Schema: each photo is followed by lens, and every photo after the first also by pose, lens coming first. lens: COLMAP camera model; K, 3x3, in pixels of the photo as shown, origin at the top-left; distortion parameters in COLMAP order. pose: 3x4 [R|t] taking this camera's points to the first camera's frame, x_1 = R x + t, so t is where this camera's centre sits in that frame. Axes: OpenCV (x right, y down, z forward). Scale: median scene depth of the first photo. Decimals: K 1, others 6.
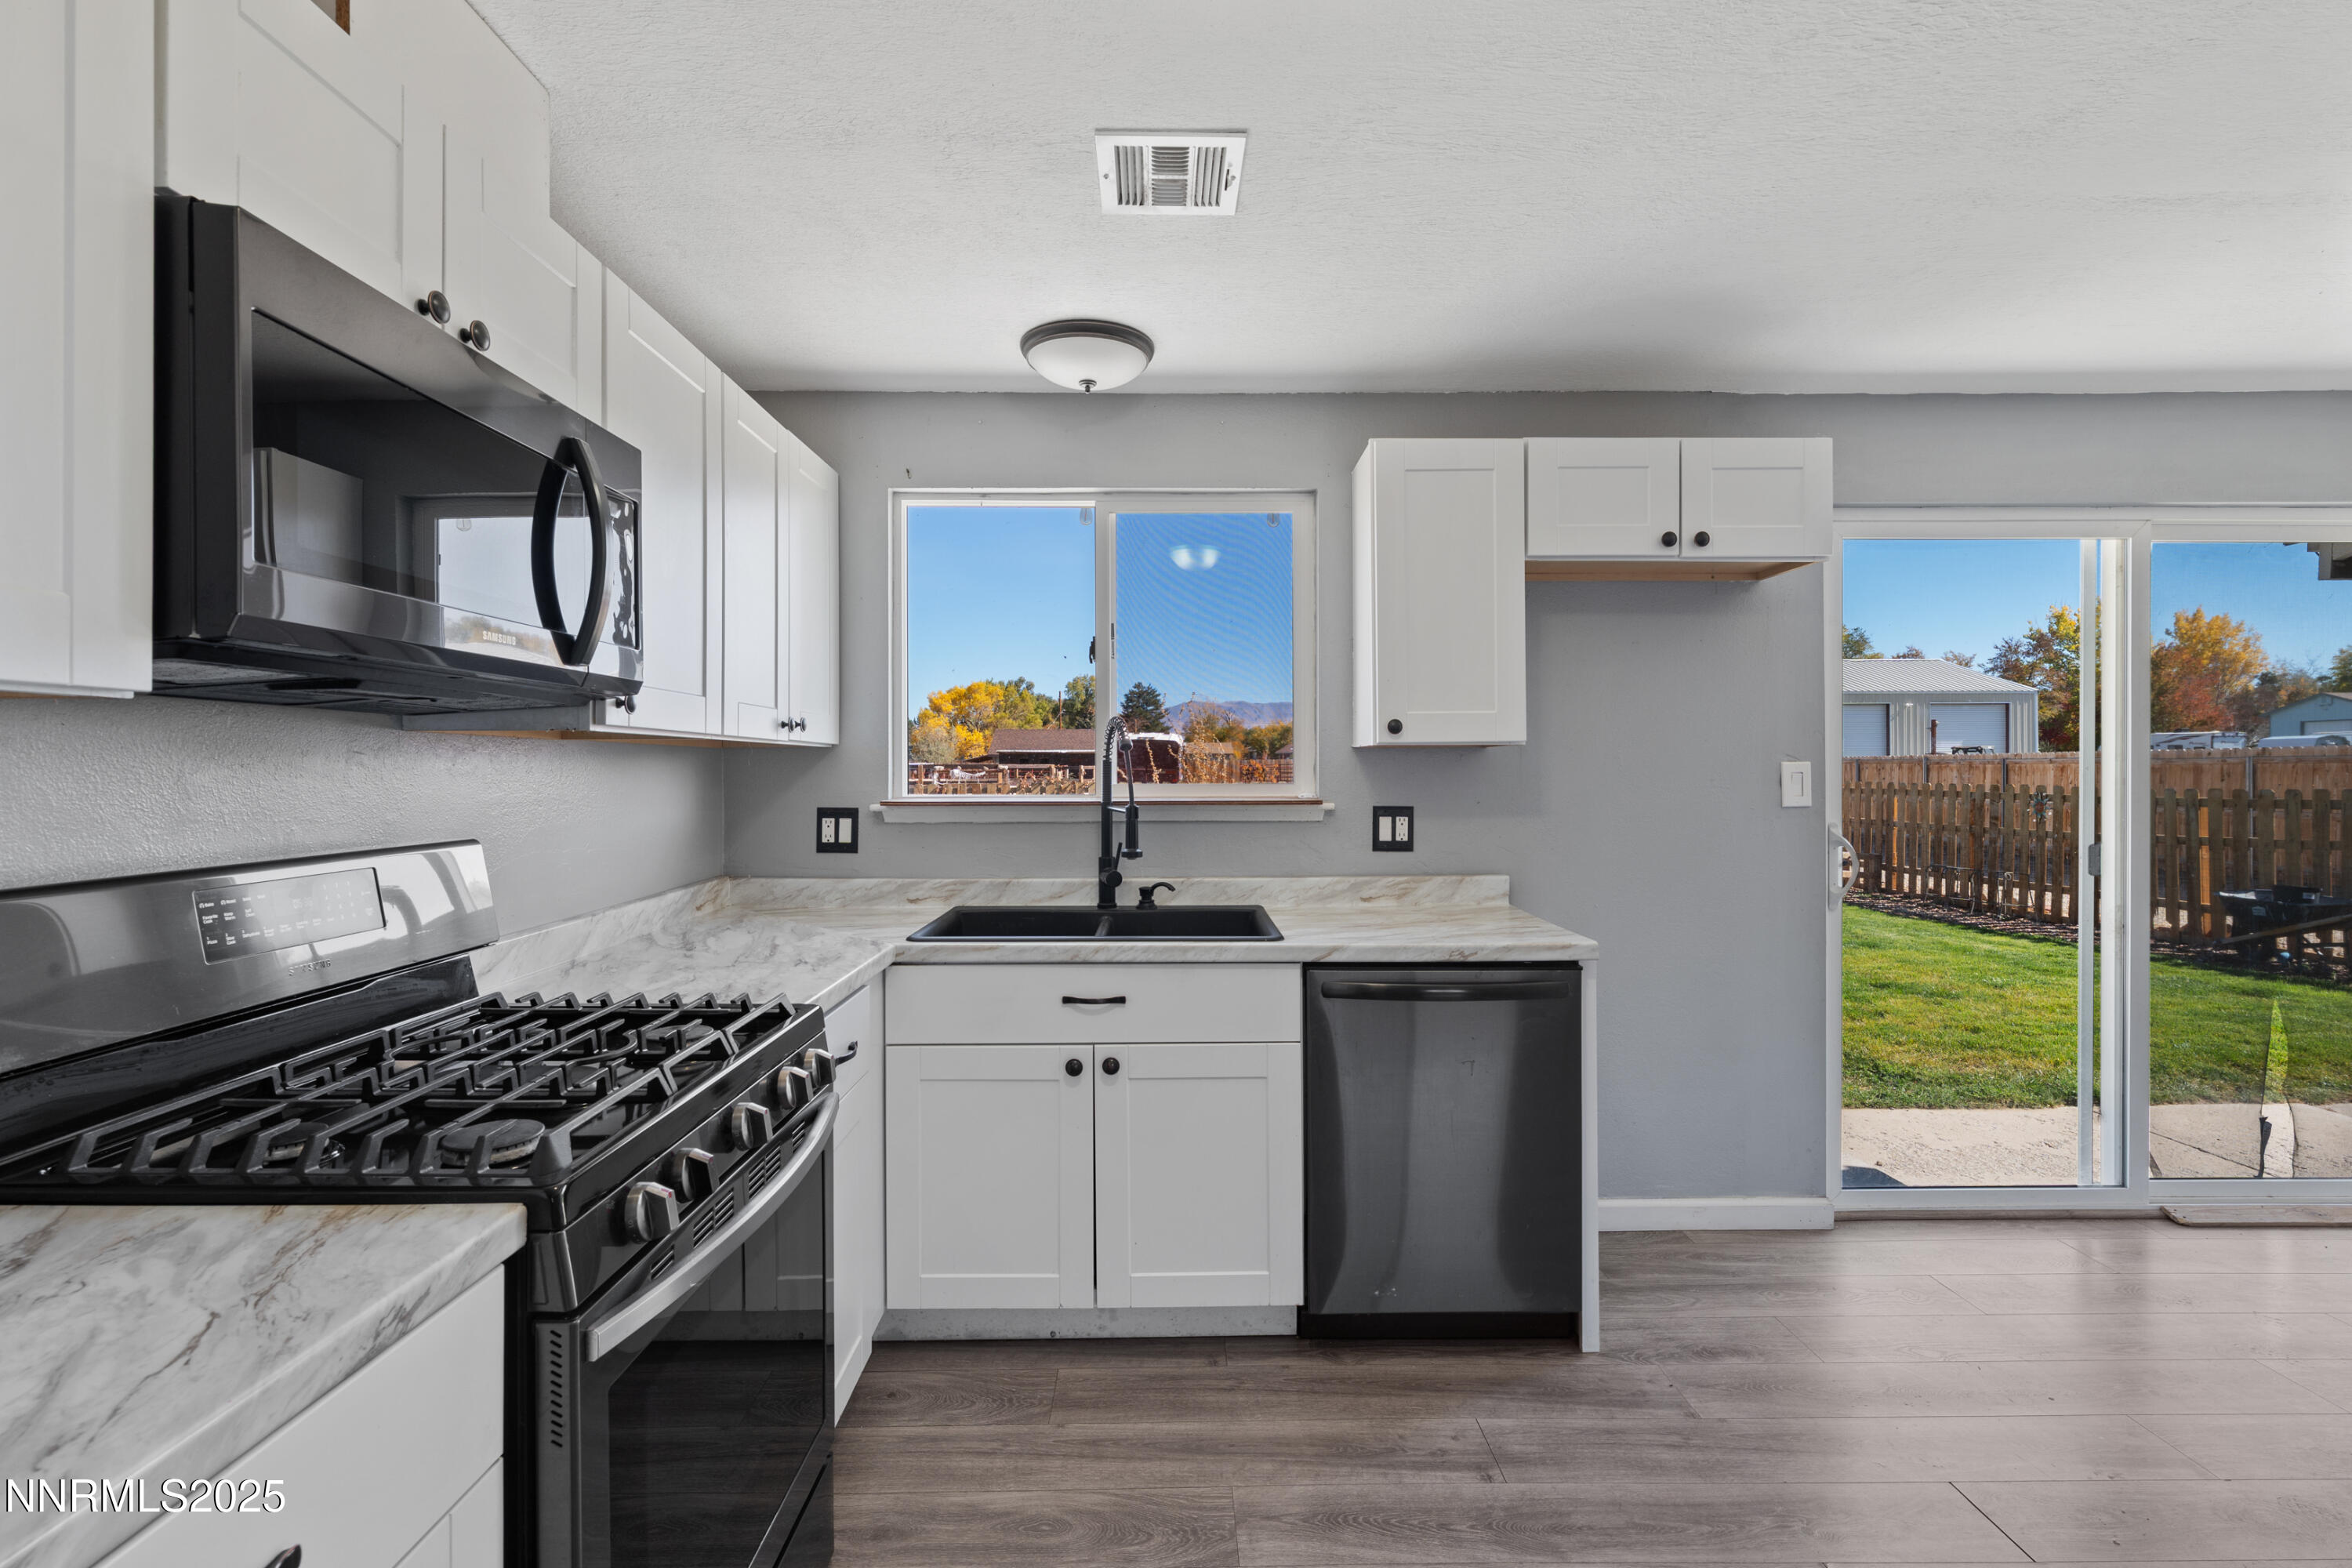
lens RADIAL K [[1067.0, 0, 1174.8], [0, 1067.0, 771.6], [0, 0, 1]] dist [-0.000600, 0.000417]
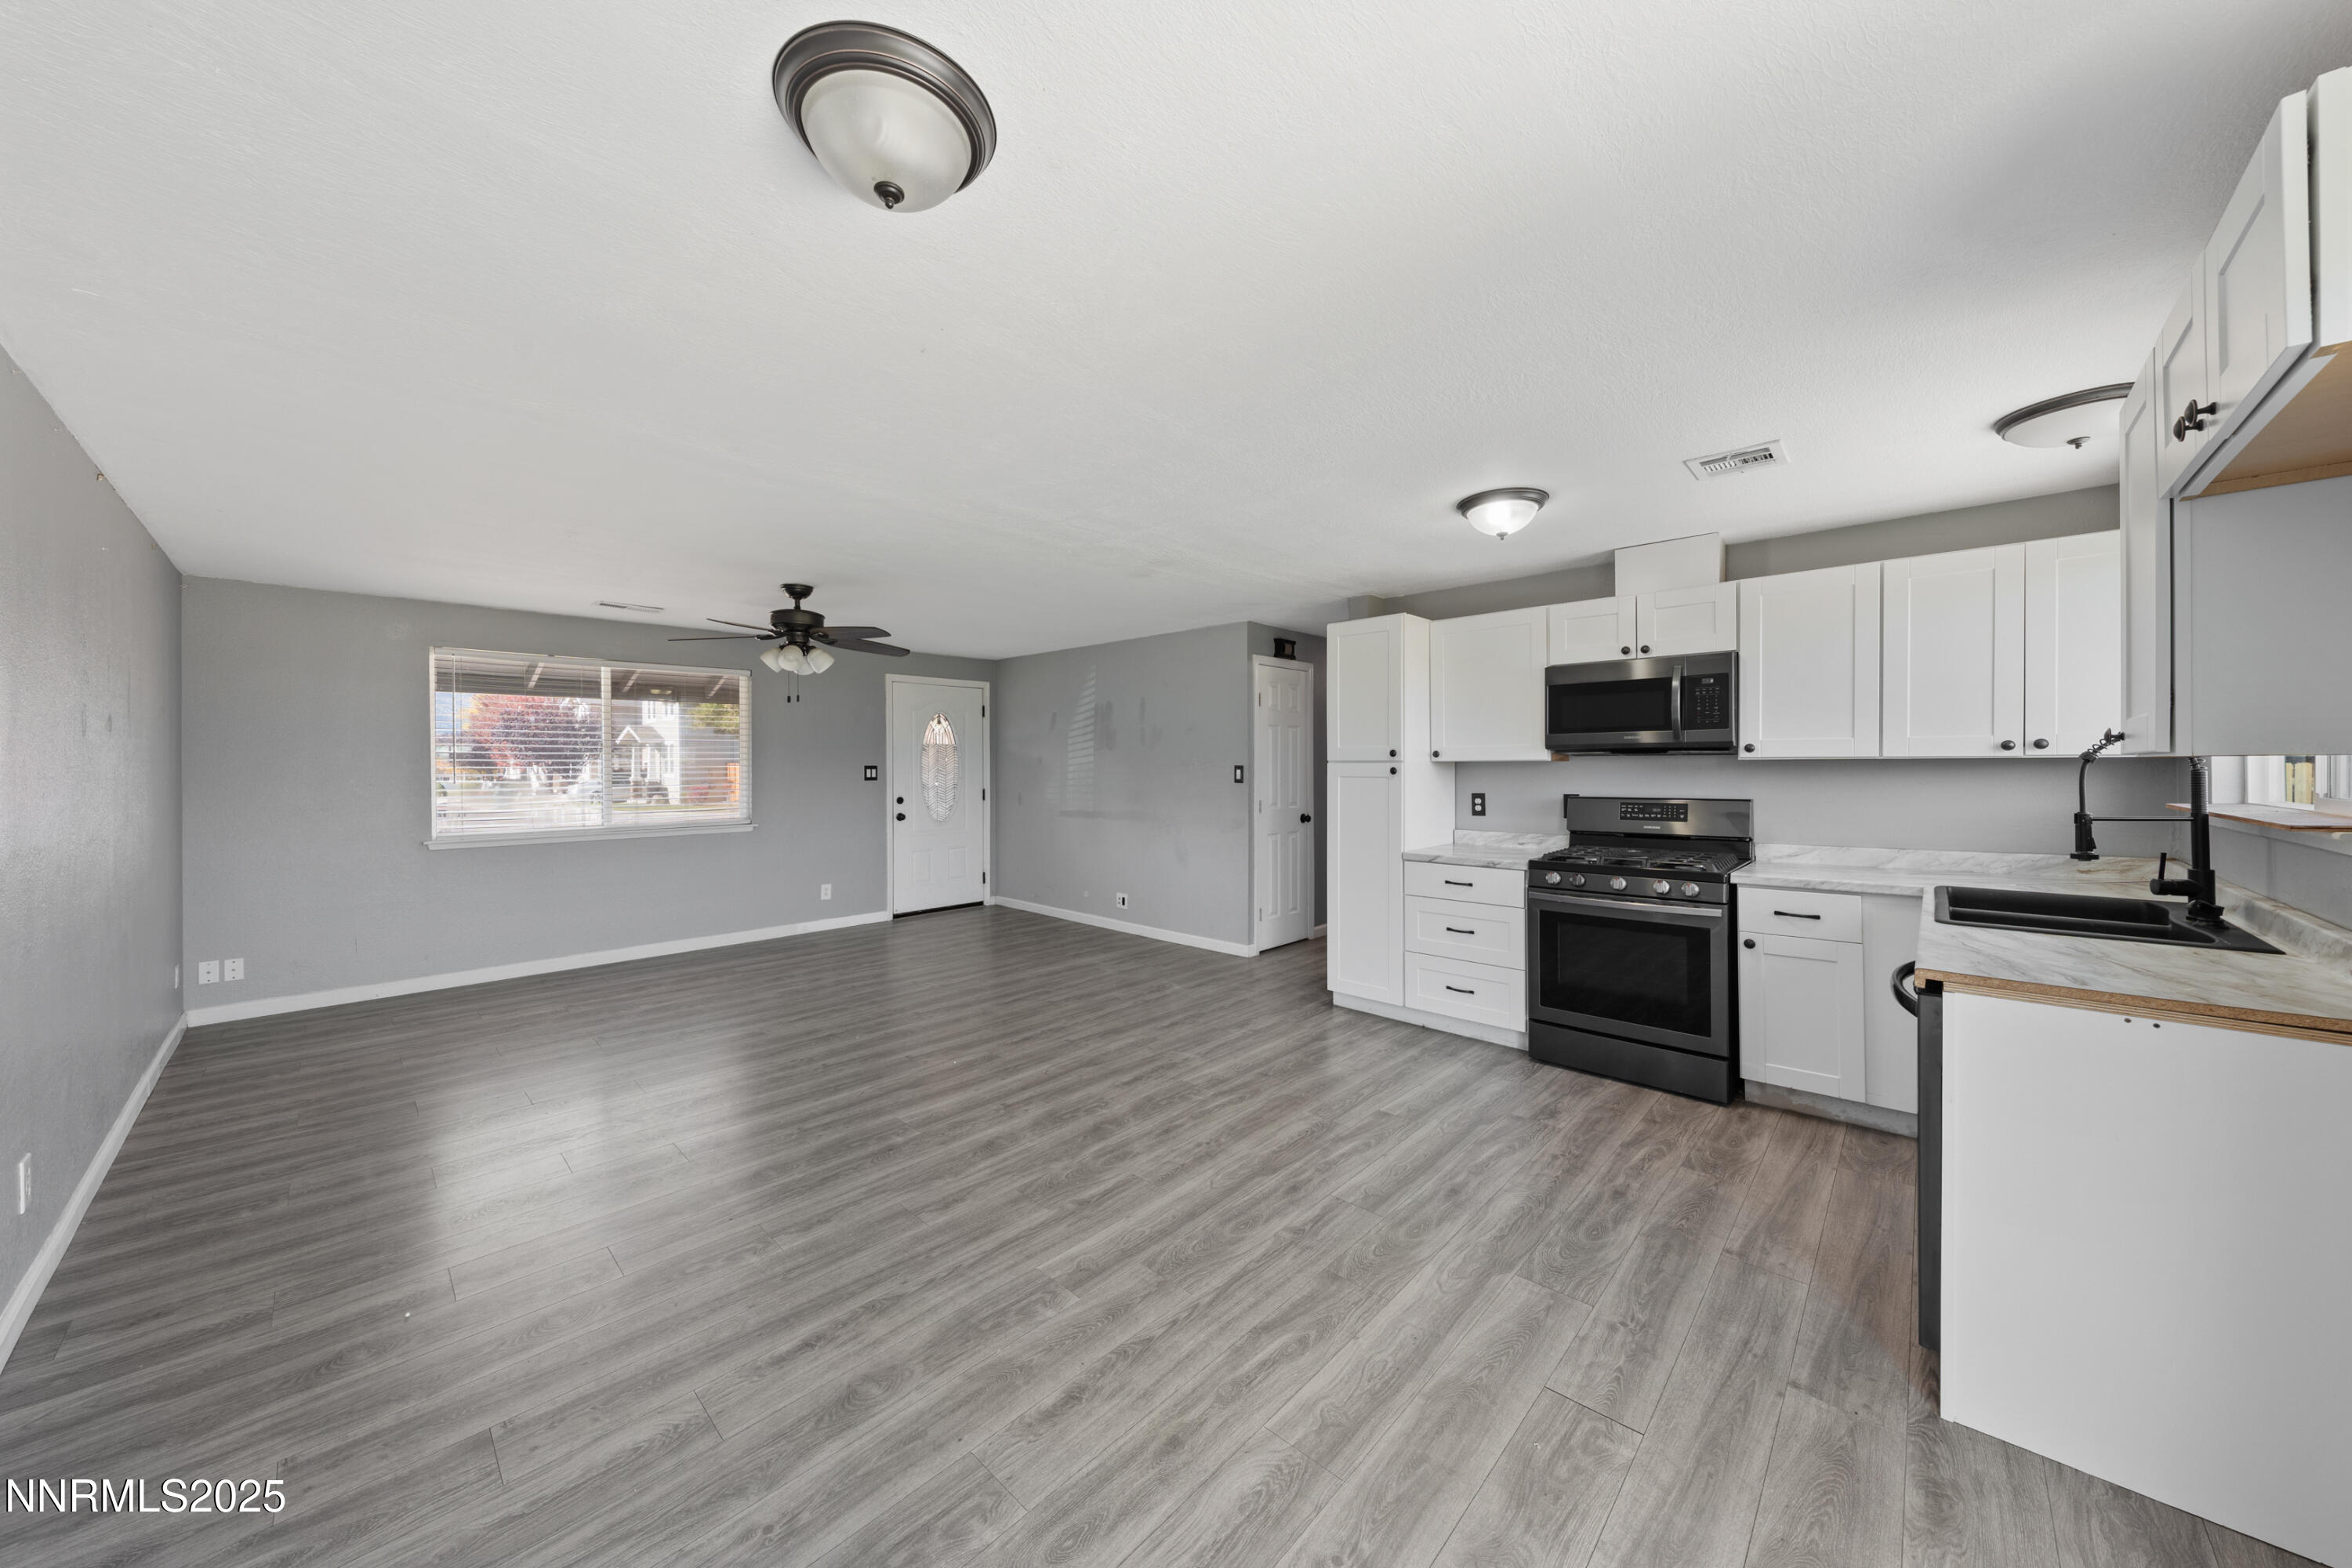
lens RADIAL K [[803.0, 0, 1170.0], [0, 803.0, 769.0], [0, 0, 1]] dist [-0.001441, 0.000163]
pose [[-0.694483, 0.008682, -0.719457, 1.121994], [0.005395, 0.999962, 0.006859, -0.021967], [0.719489, 0.000882, -0.694503, 0.827743]]
